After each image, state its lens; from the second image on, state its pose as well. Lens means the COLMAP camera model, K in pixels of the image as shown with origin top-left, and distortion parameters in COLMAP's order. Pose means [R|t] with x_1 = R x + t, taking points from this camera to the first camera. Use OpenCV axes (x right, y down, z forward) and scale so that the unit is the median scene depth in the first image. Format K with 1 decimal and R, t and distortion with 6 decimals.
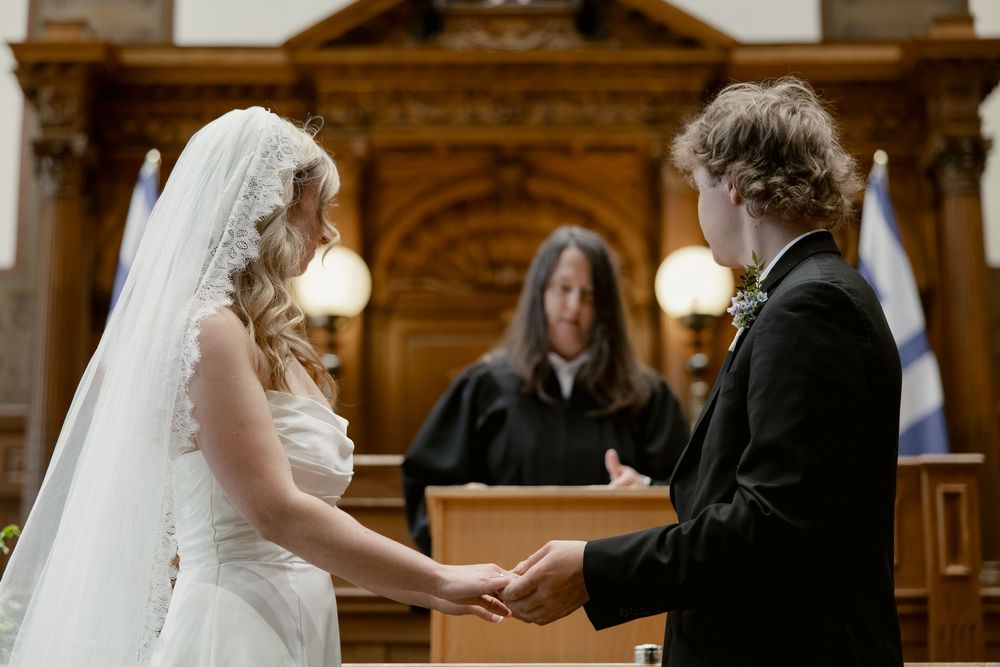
lens RADIAL K [[1722.3, 0, 470.8], [0, 1722.3, 313.9], [0, 0, 1]] dist [-0.045435, 0.000000]
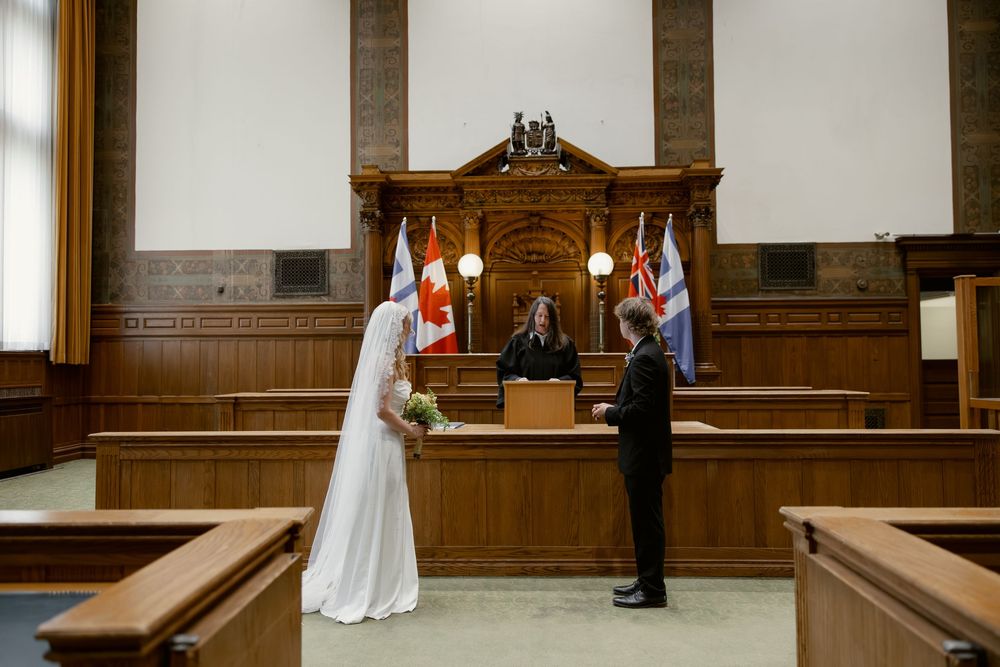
lens RADIAL K [[779.1, 0, 499.7], [0, 779.1, 330.8], [0, 0, 1]] dist [0.005468, 0.001058]
pose [[0.999245, -0.006622, -0.038294, 0.014017], [0.012654, 0.987118, 0.159495, -0.108410], [0.036745, -0.159859, 0.986456, -0.251023]]
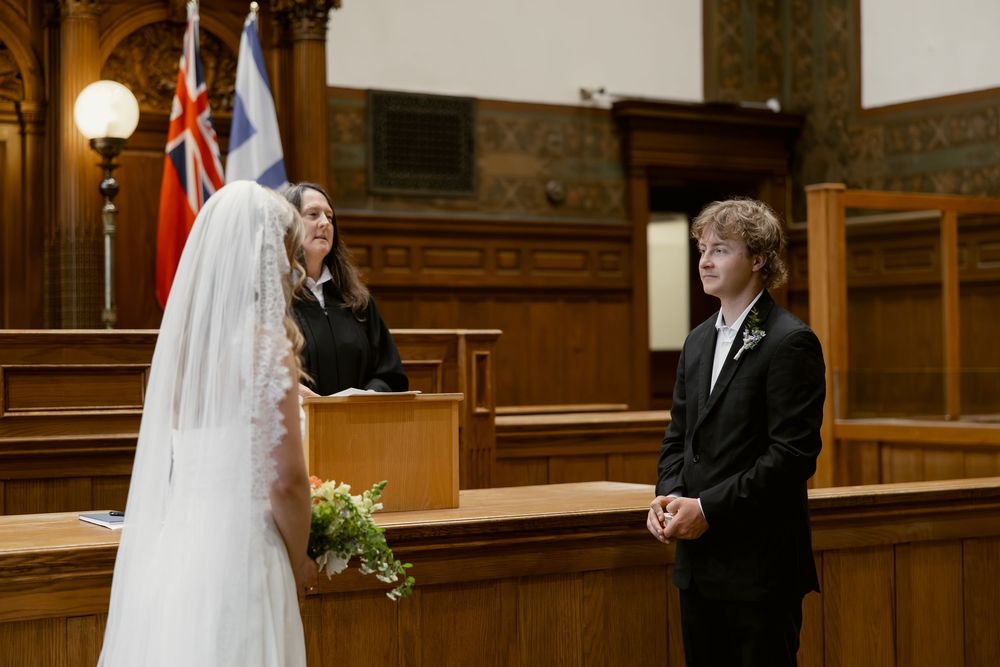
lens RADIAL K [[1865.6, 0, 502.5], [0, 1865.6, 329.0], [0, 0, 1]] dist [0.041913, 0.000000]
pose [[0.836480, -0.000130, 0.547997, -0.301808], [-0.100399, 0.983037, 0.153486, -0.085375], [-0.538722, -0.183406, 0.822278, -0.148732]]
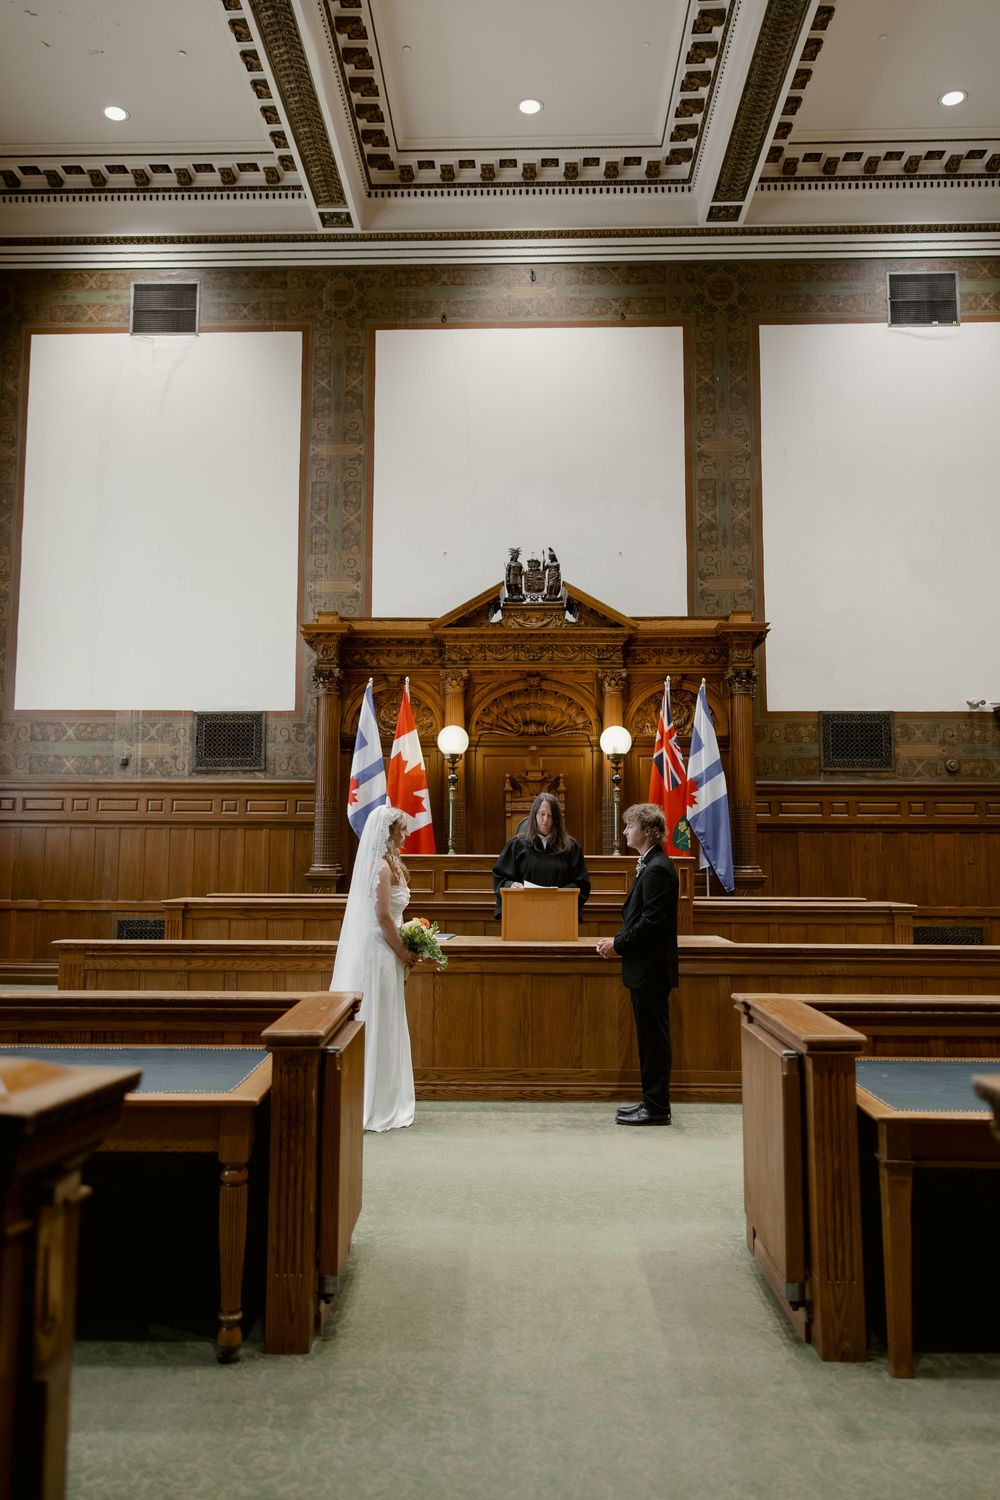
lens RADIAL K [[1222.9, 0, 485.1], [0, 1222.9, 716.0], [0, 0, 1]] dist [-0.000216, 0.011248]
pose [[0.999599, 0.003225, -0.028142, 0.005350], [-0.000701, 0.996010, 0.089241, -0.180164], [0.028318, -0.089186, 0.995612, -0.545491]]
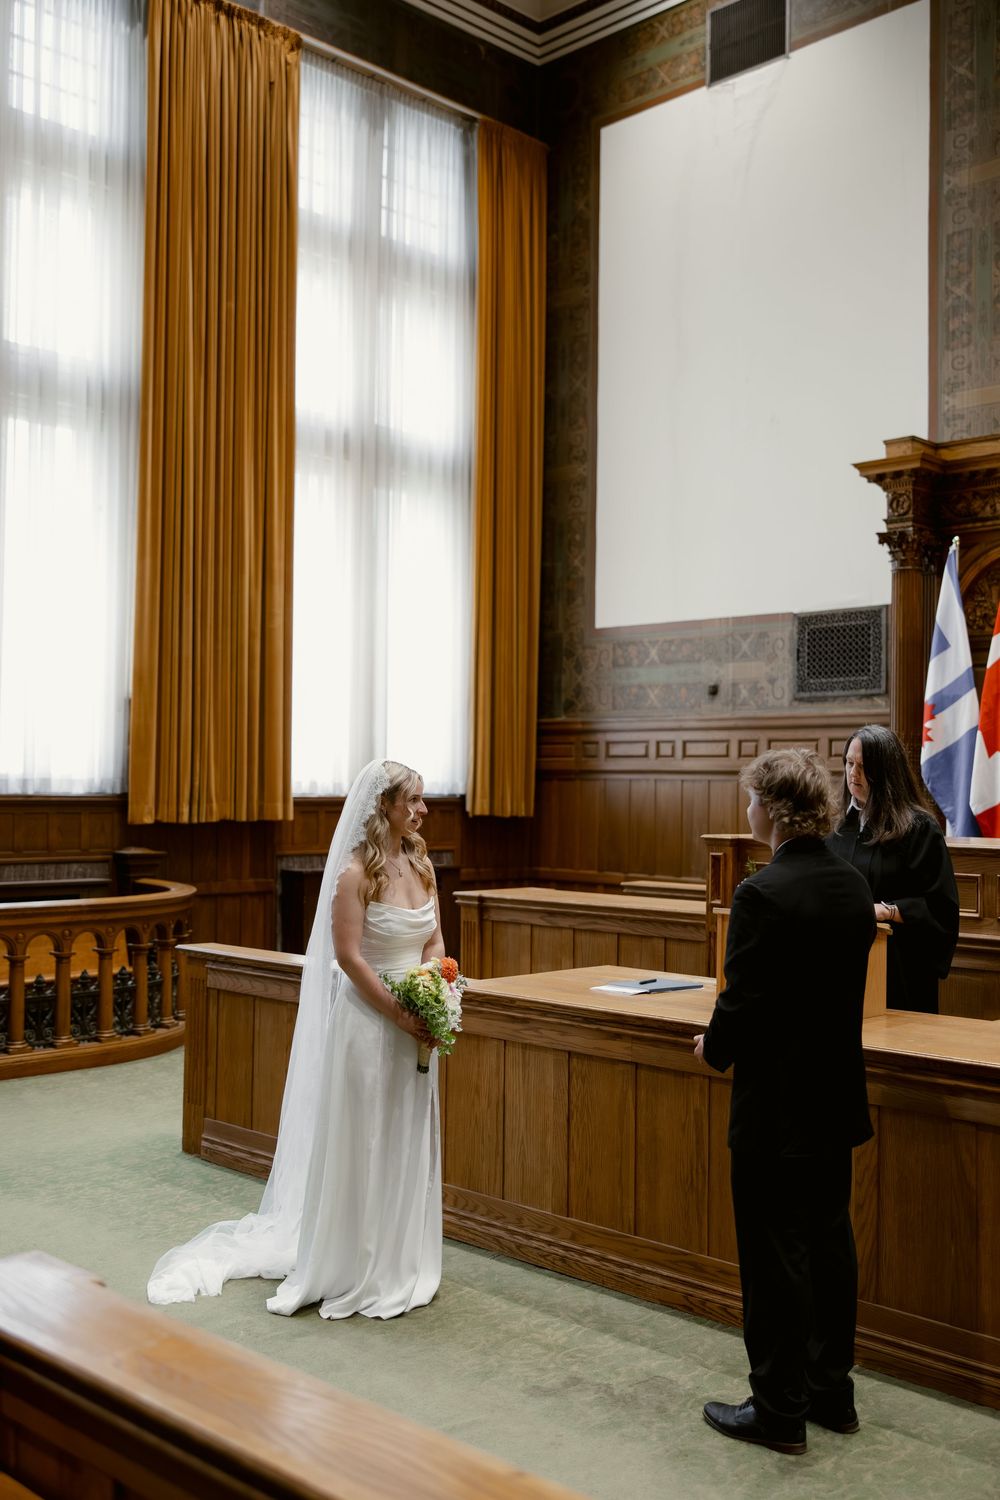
lens RADIAL K [[1507.4, 0, 496.5], [0, 1507.4, 742.4], [0, 0, 1]] dist [0.011860, 0.000000]
pose [[0.711828, -0.010148, -0.702281, 0.375070], [0.126694, 0.985349, 0.114178, -0.112467], [0.690833, -0.170249, 0.702684, -0.094830]]
